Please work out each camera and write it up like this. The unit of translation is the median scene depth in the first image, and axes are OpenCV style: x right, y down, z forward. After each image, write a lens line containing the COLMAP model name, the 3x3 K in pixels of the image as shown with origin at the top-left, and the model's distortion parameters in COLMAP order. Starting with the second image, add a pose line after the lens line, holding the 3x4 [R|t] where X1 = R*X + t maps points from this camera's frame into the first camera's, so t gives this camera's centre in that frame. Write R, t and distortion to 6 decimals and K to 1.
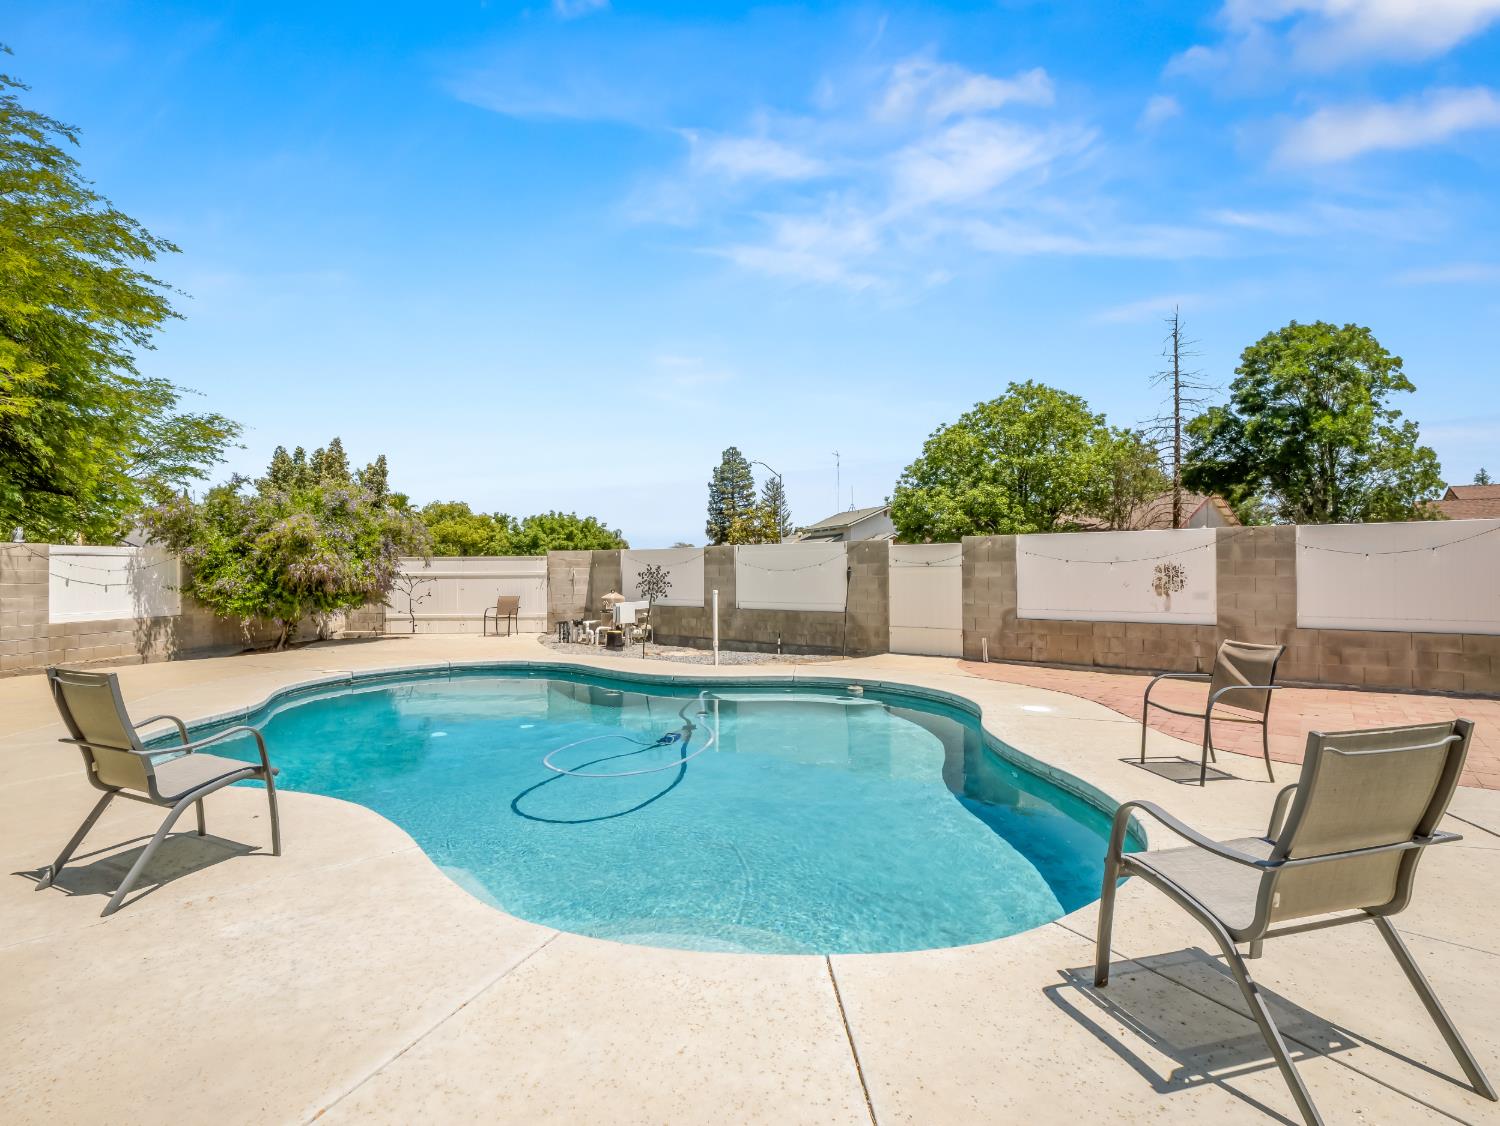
lens RADIAL K [[733.5, 0, 740.2], [0, 733.5, 563.1], [0, 0, 1]] dist [-0.006656, -0.004185]
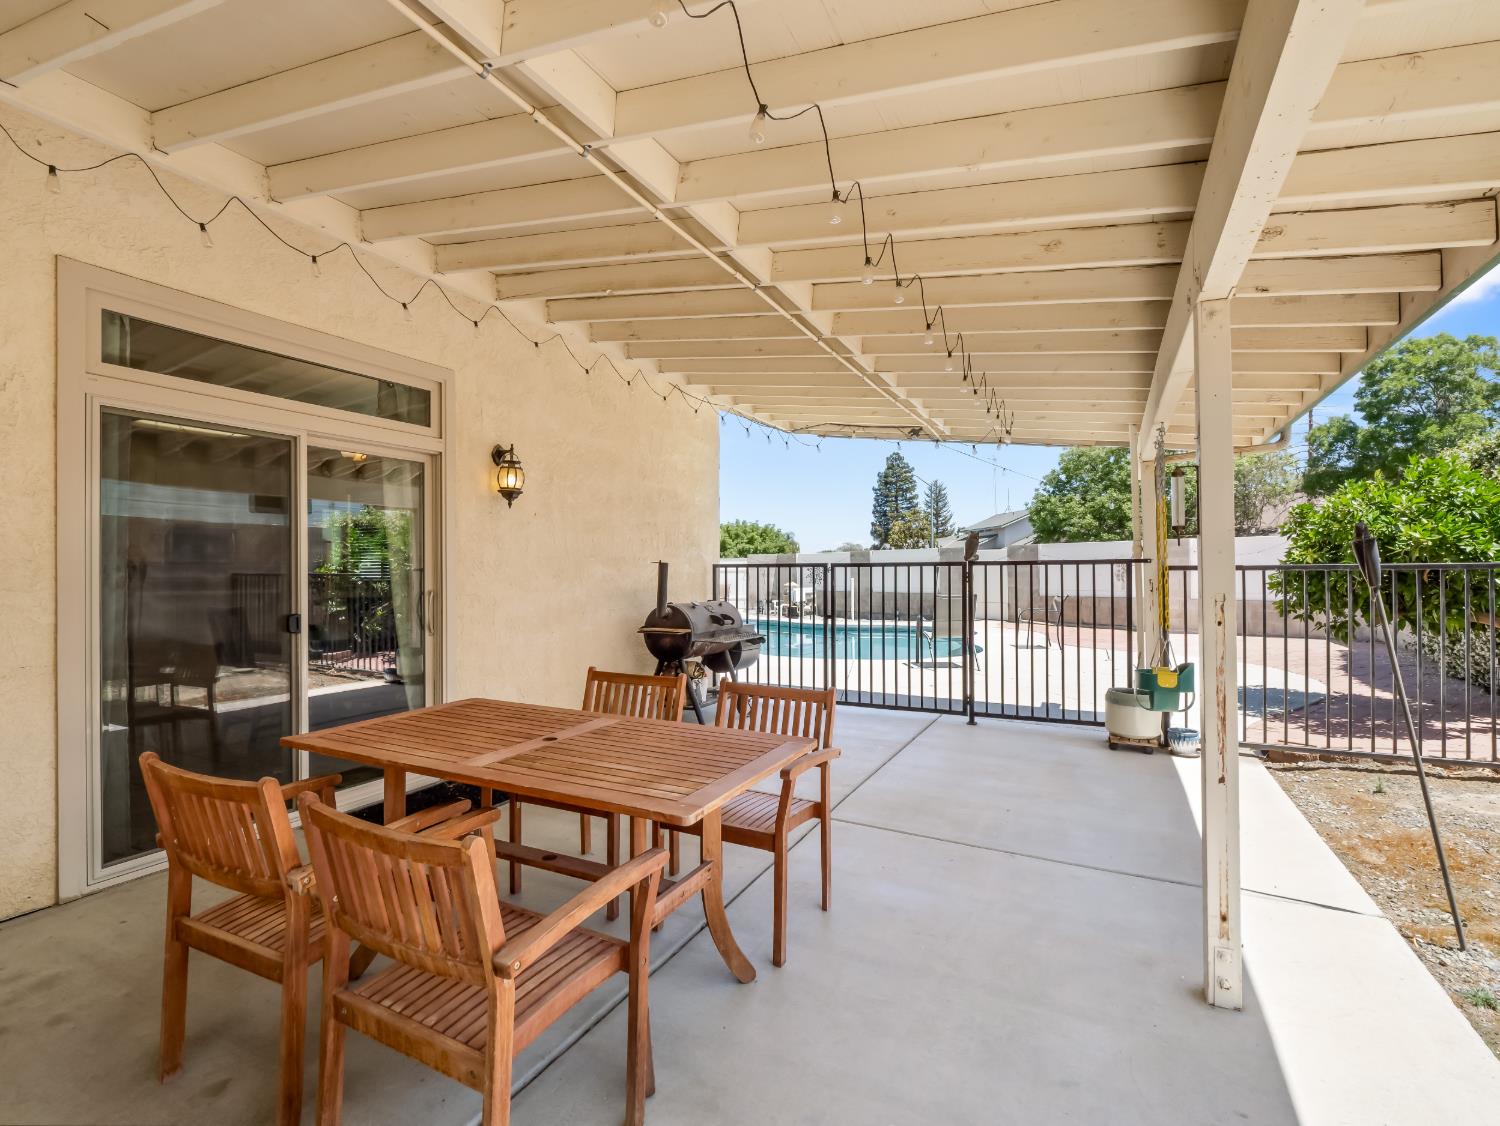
lens RADIAL K [[733.5, 0, 745.0], [0, 733.5, 569.8], [0, 0, 1]] dist [-0.006656, -0.004185]
pose [[0.974854, -0.002524, -0.222831, 0.063766], [0.004859, 0.999939, 0.009930, -0.001389], [0.222792, -0.010763, 0.974807, -0.440543]]
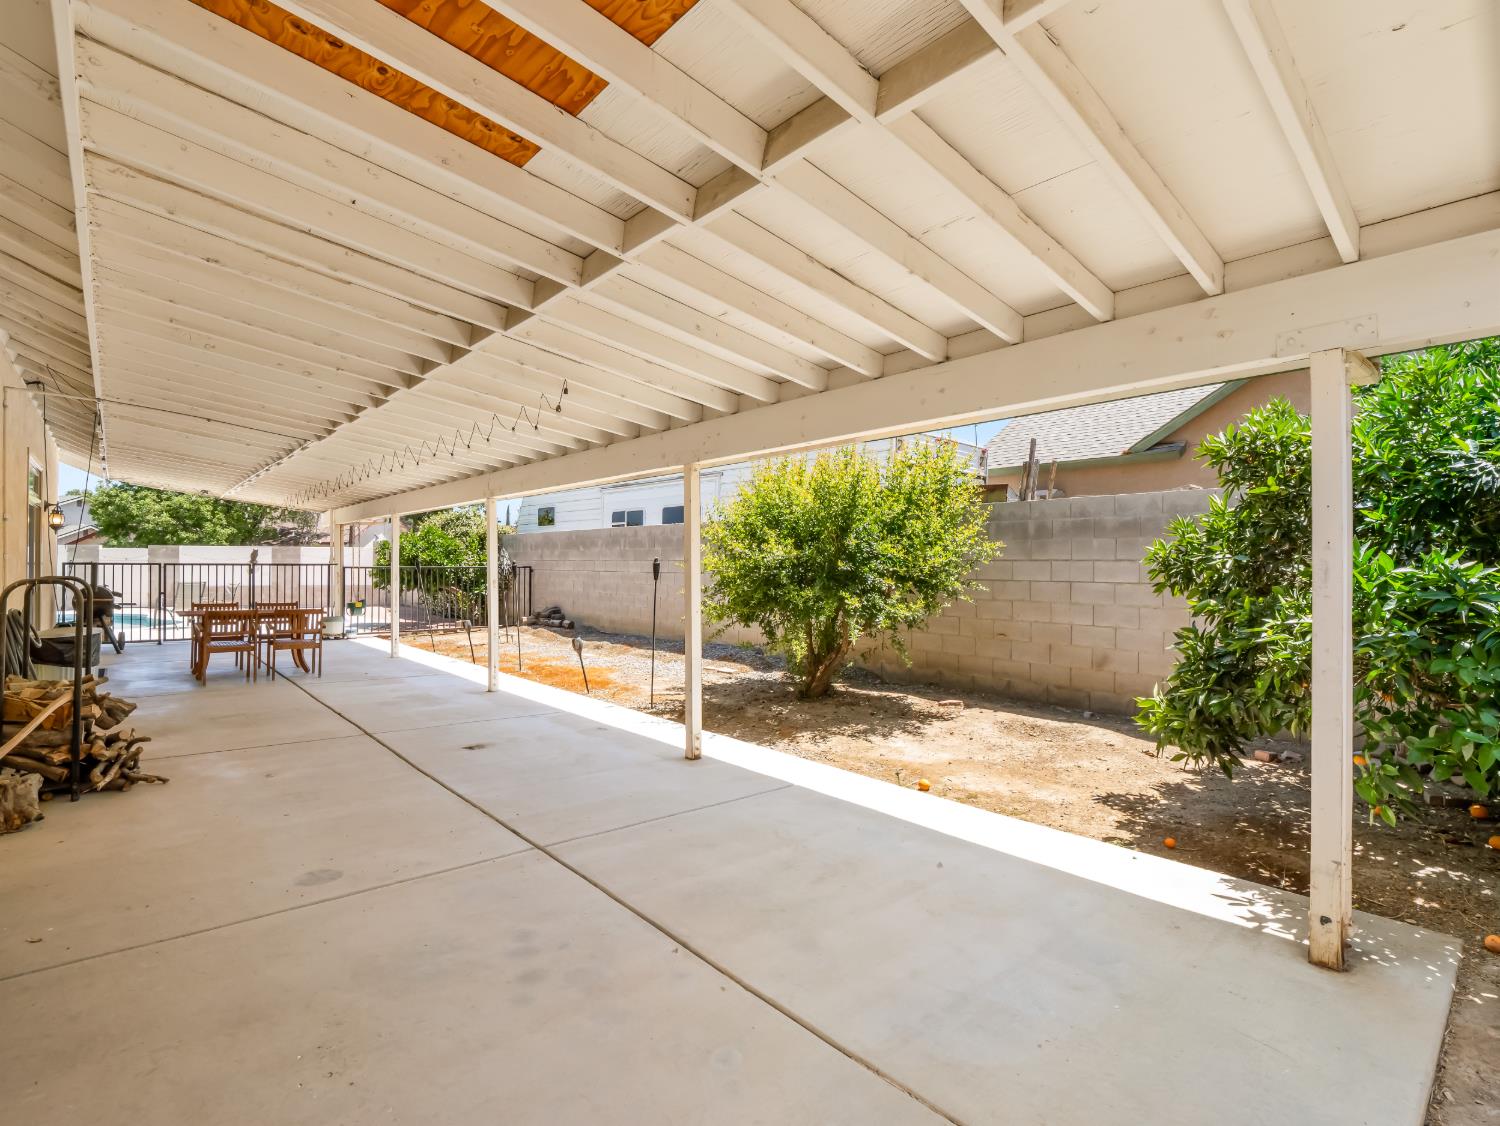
lens RADIAL K [[733.5, 0, 744.4], [0, 733.5, 563.2], [0, 0, 1]] dist [-0.006656, -0.004185]
pose [[0.588531, 0.010628, 0.808405, -0.200197], [-0.016091, 0.999870, -0.001431, -0.008556], [-0.808314, -0.012166, 0.588625, -0.885685]]
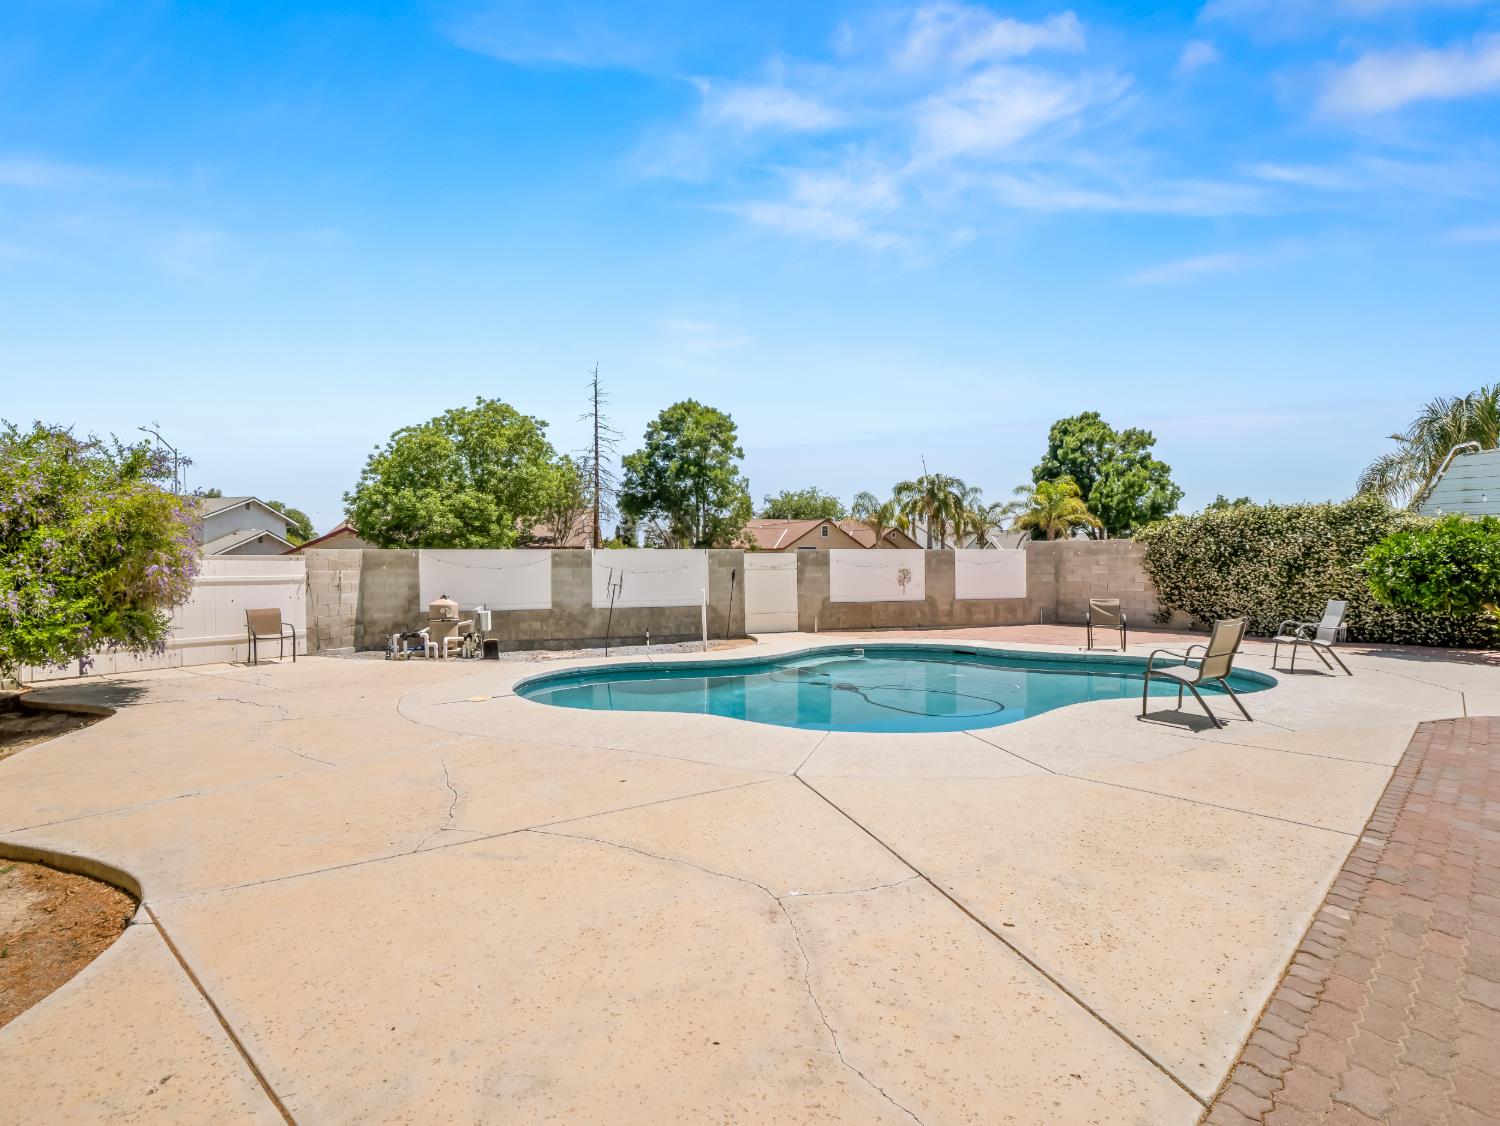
lens RADIAL K [[733.5, 0, 752.3], [0, 733.5, 568.8], [0, 0, 1]] dist [-0.006656, -0.004185]
pose [[0.531473, 0.001154, 0.847074, -0.663148], [-0.005806, 0.999981, 0.002281, 0.000321], [-0.847055, -0.006130, 0.531470, 0.200137]]
